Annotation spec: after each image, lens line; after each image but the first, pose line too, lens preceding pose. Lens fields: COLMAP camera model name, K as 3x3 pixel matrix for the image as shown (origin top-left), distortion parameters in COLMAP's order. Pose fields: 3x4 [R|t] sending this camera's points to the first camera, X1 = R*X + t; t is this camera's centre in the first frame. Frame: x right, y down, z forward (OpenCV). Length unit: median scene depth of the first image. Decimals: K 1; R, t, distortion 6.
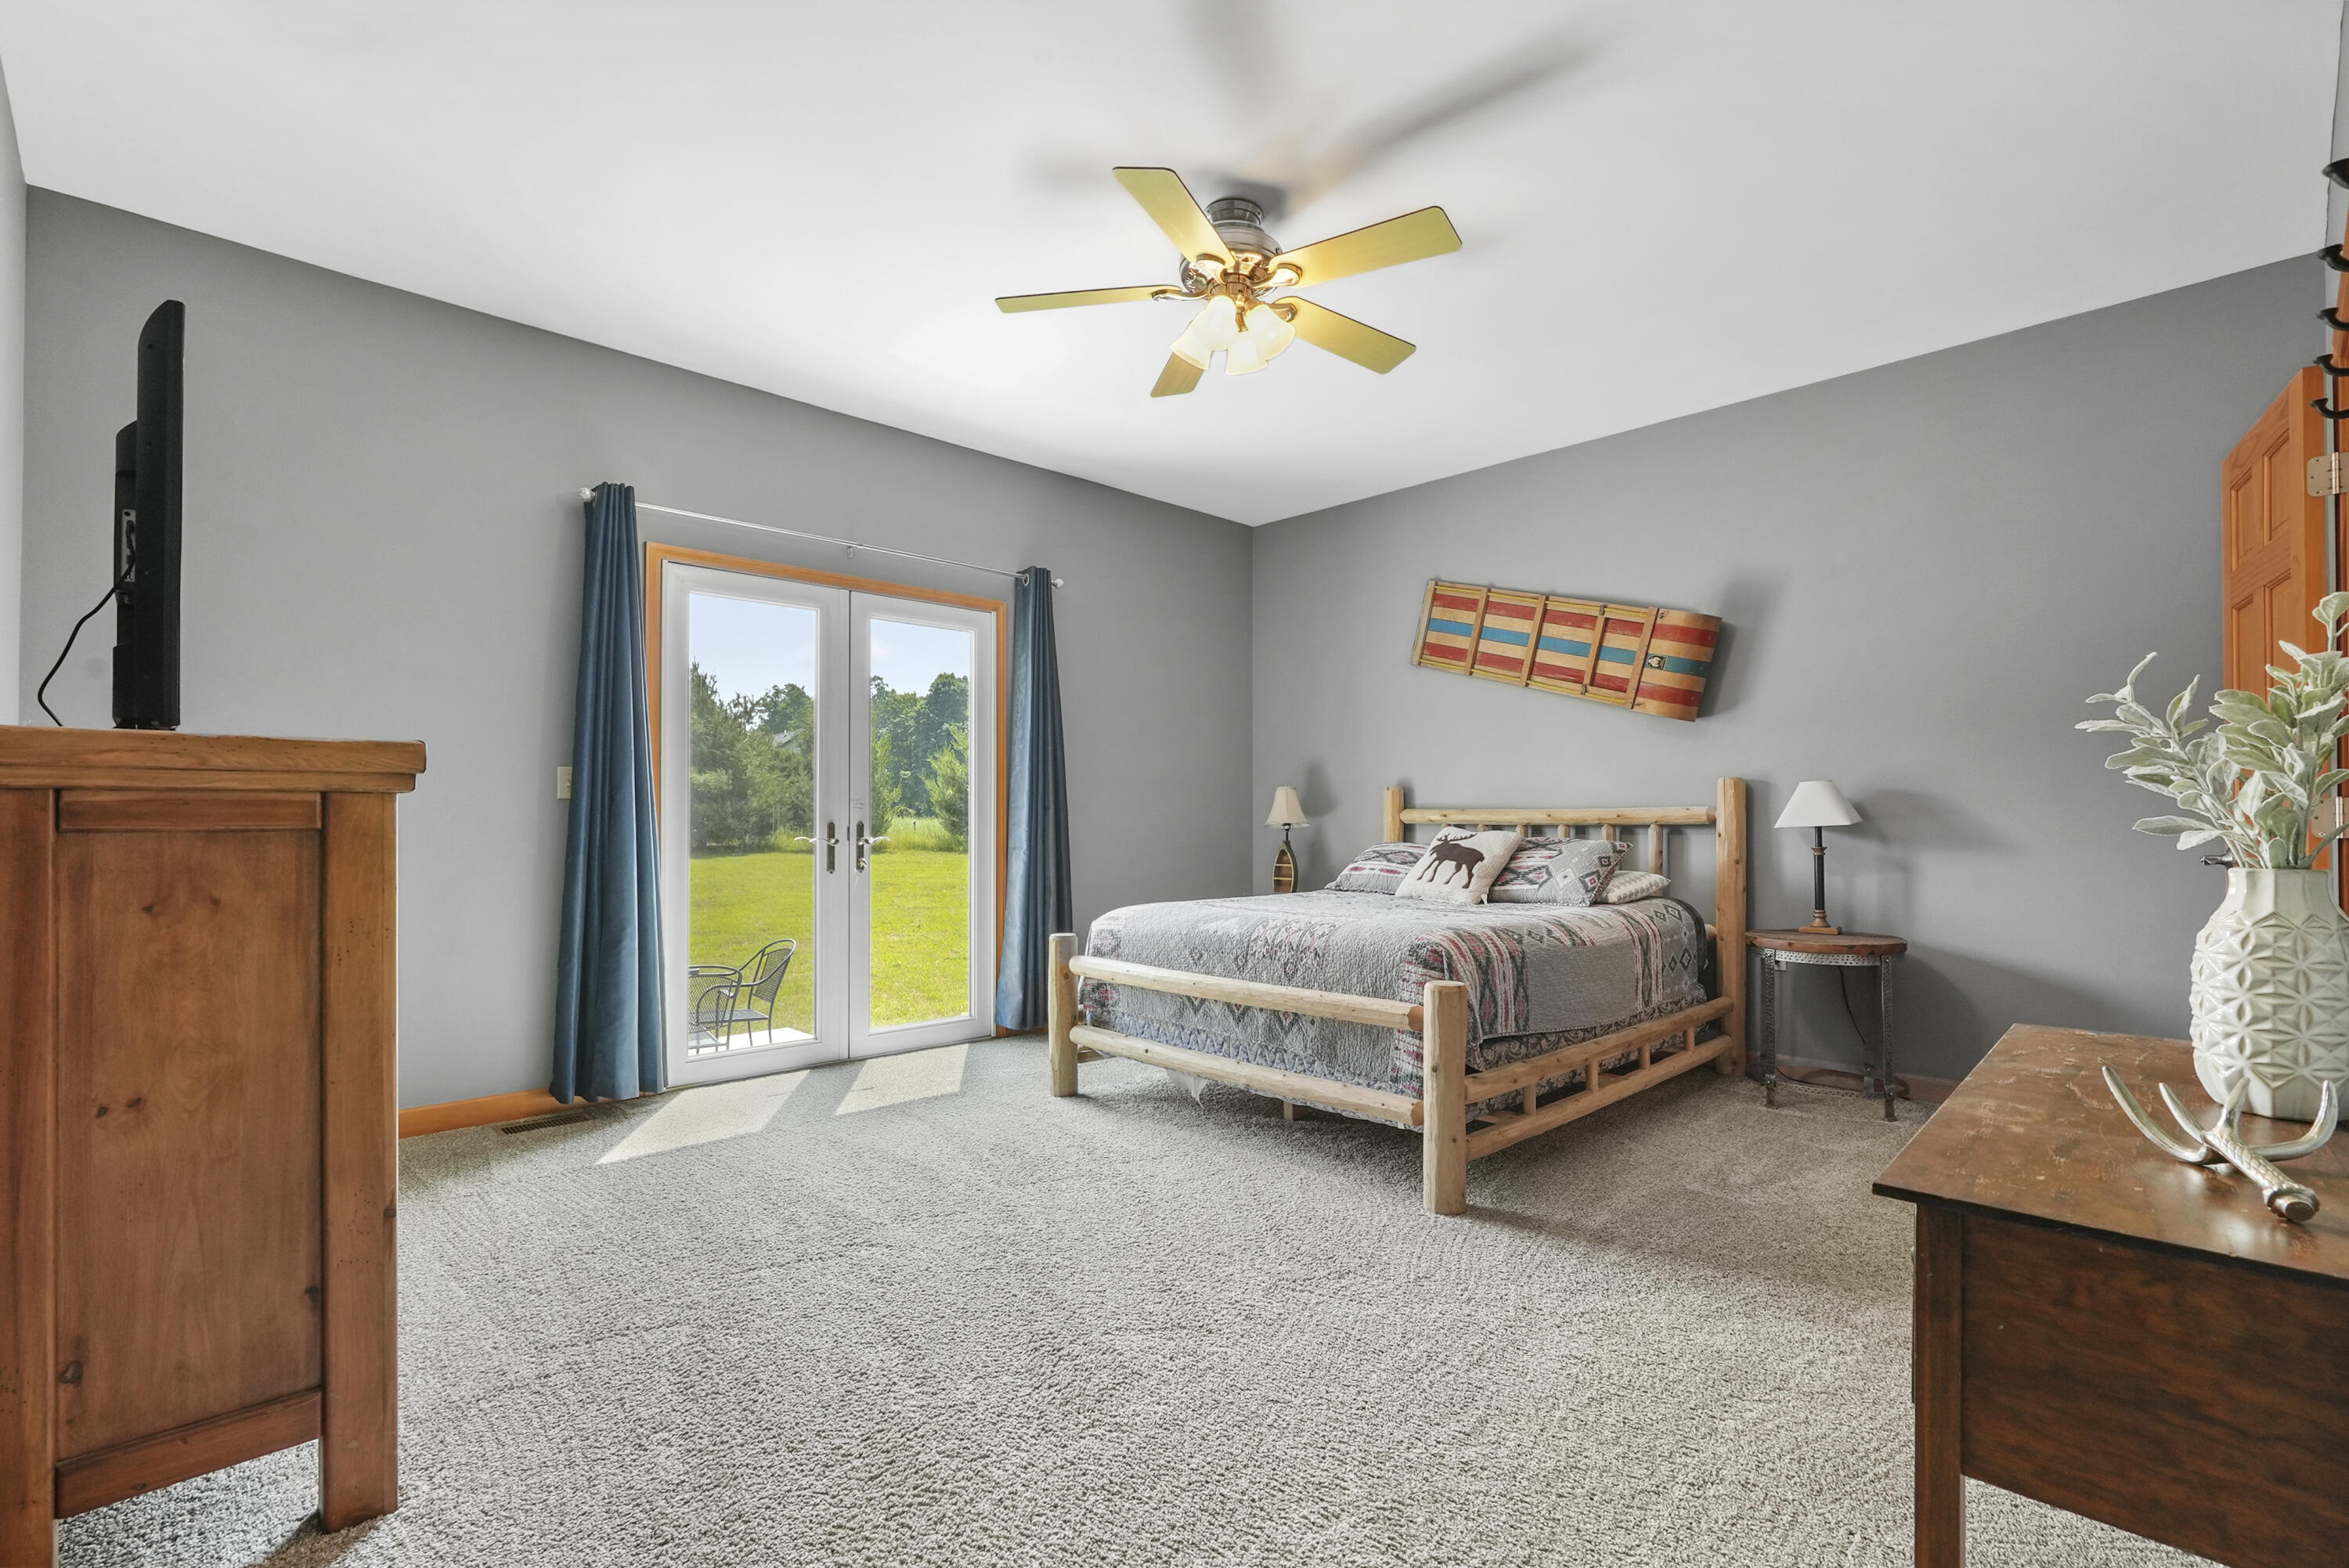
lens RADIAL K [[1071.5, 0, 1164.4], [0, 1071.5, 795.7], [0, 0, 1]] dist [-0.012573, 0.005990]
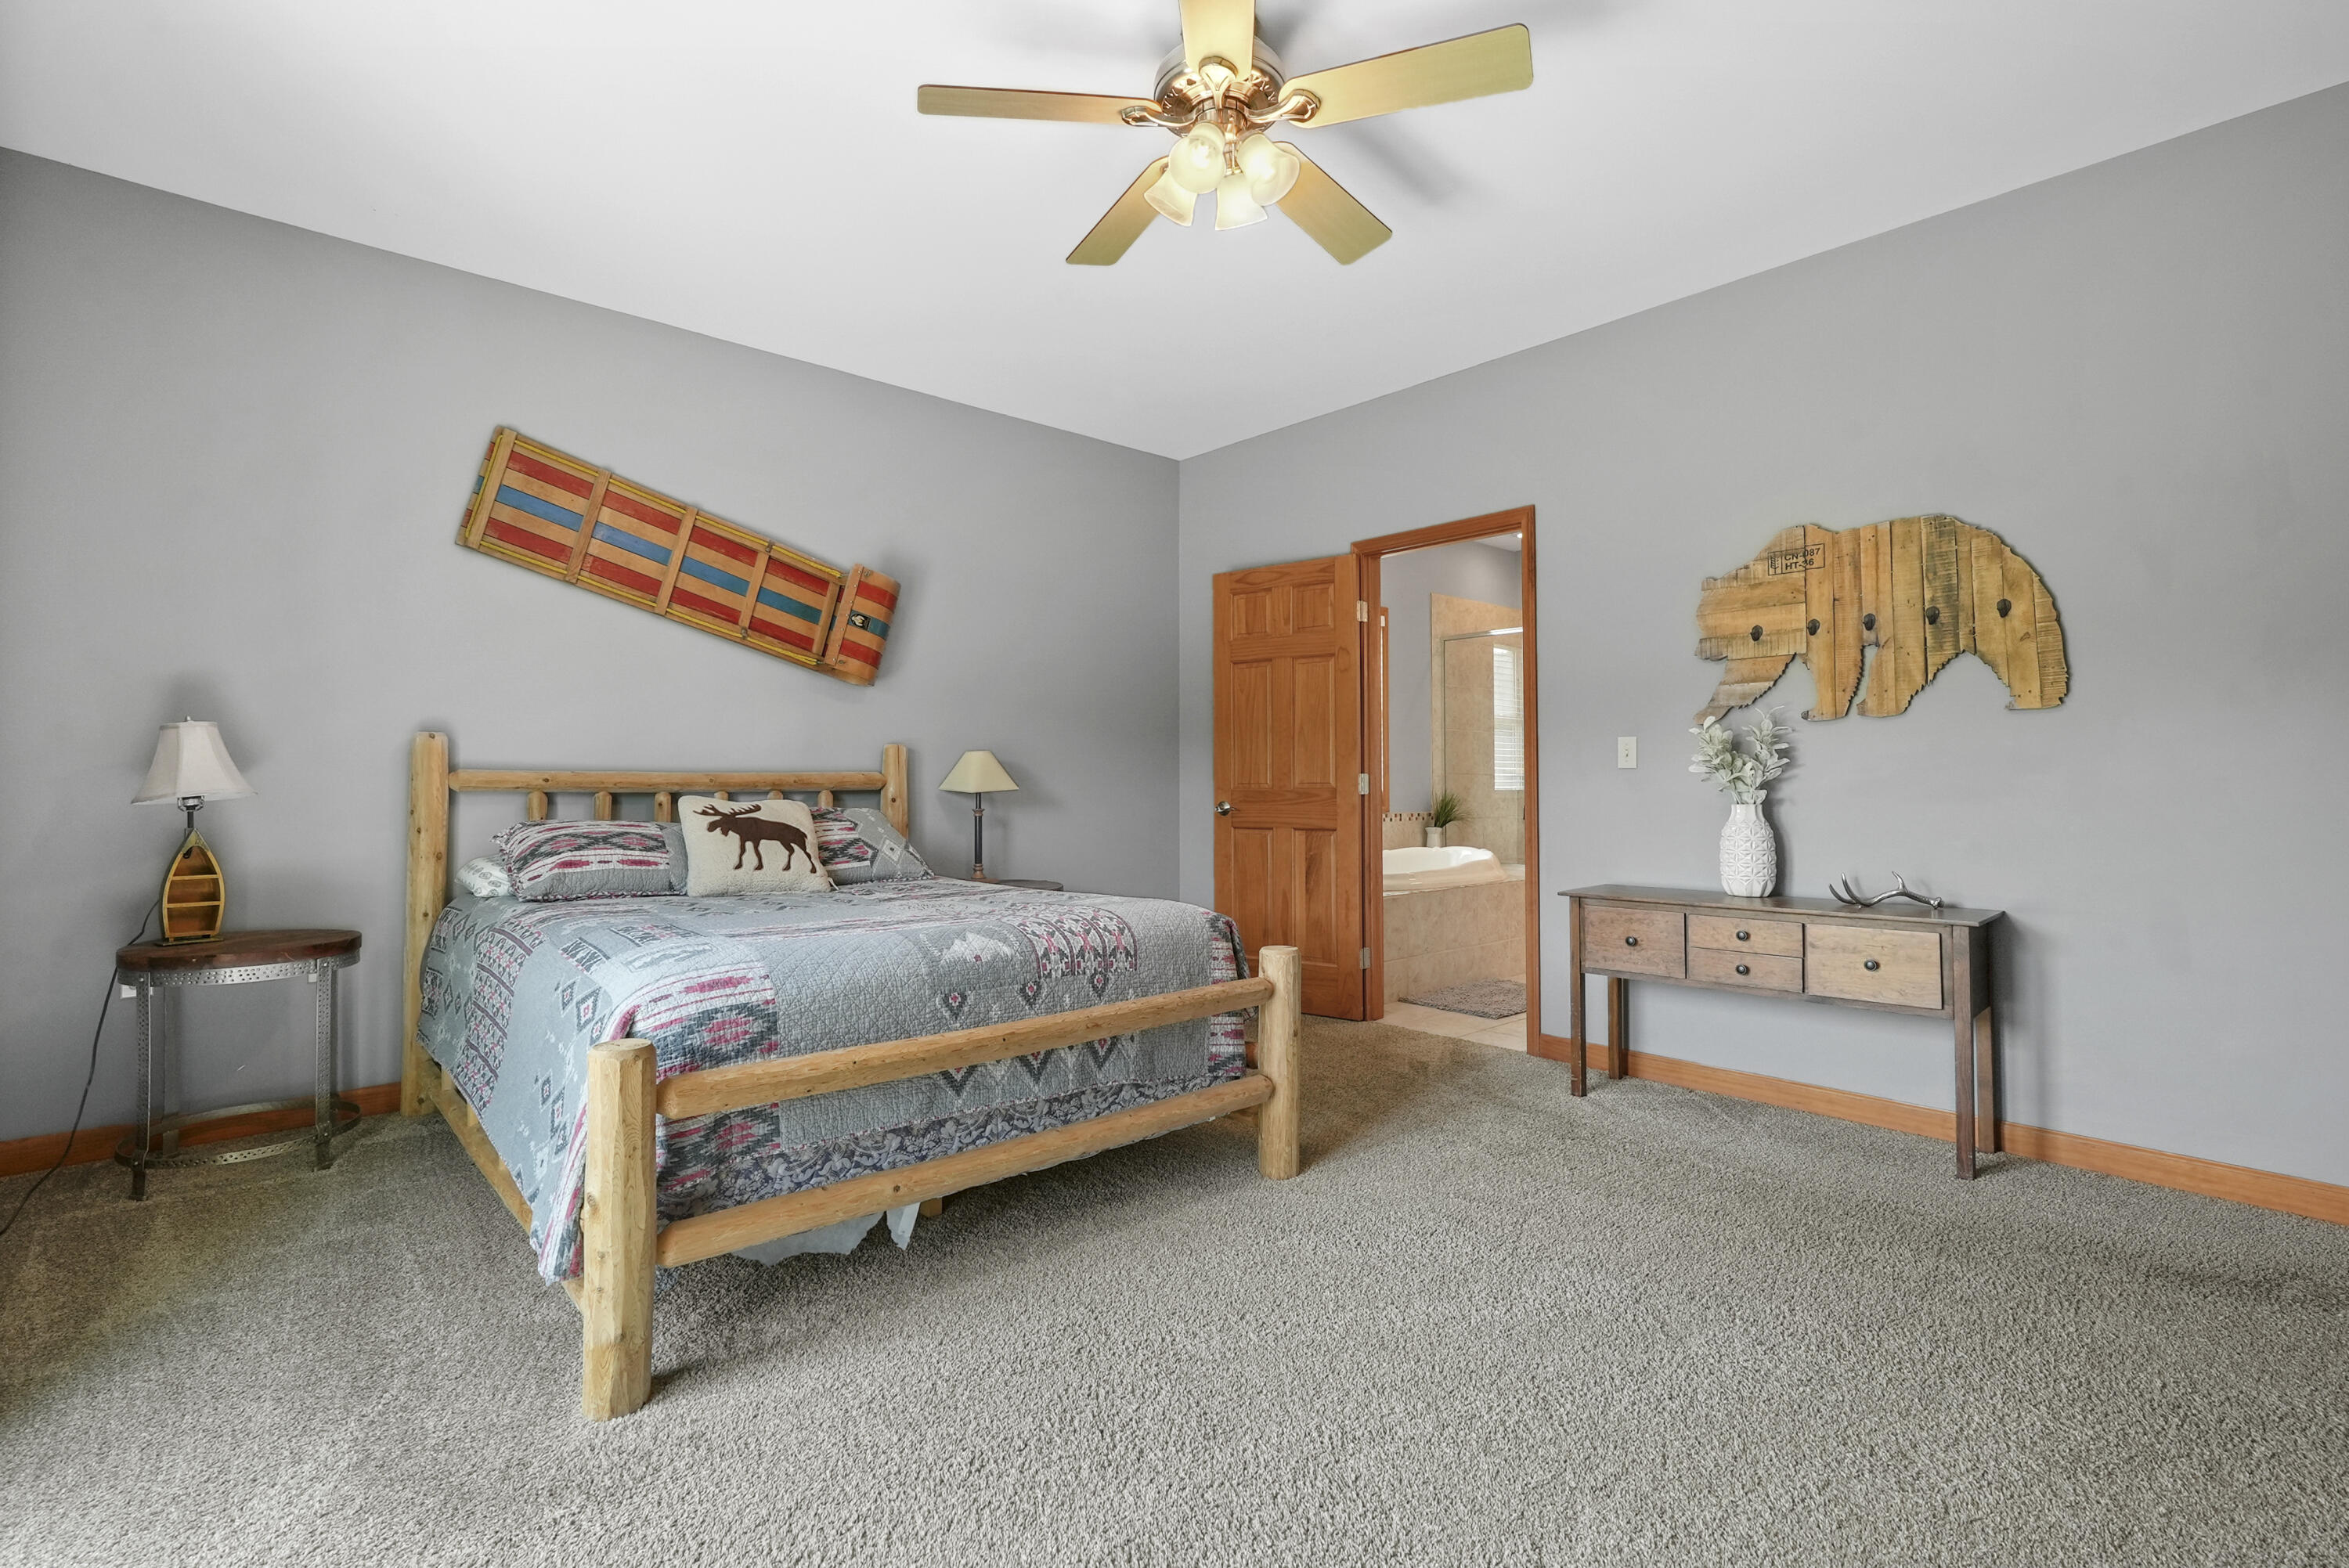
lens RADIAL K [[1071.5, 0, 1184.2], [0, 1071.5, 741.8], [0, 0, 1]] dist [-0.012573, 0.005990]
pose [[0.036732, 0.036798, 0.998647, -0.615158], [-0.021795, 0.999114, -0.036013, 0.014269], [-0.999087, -0.020443, 0.037502, 0.850835]]
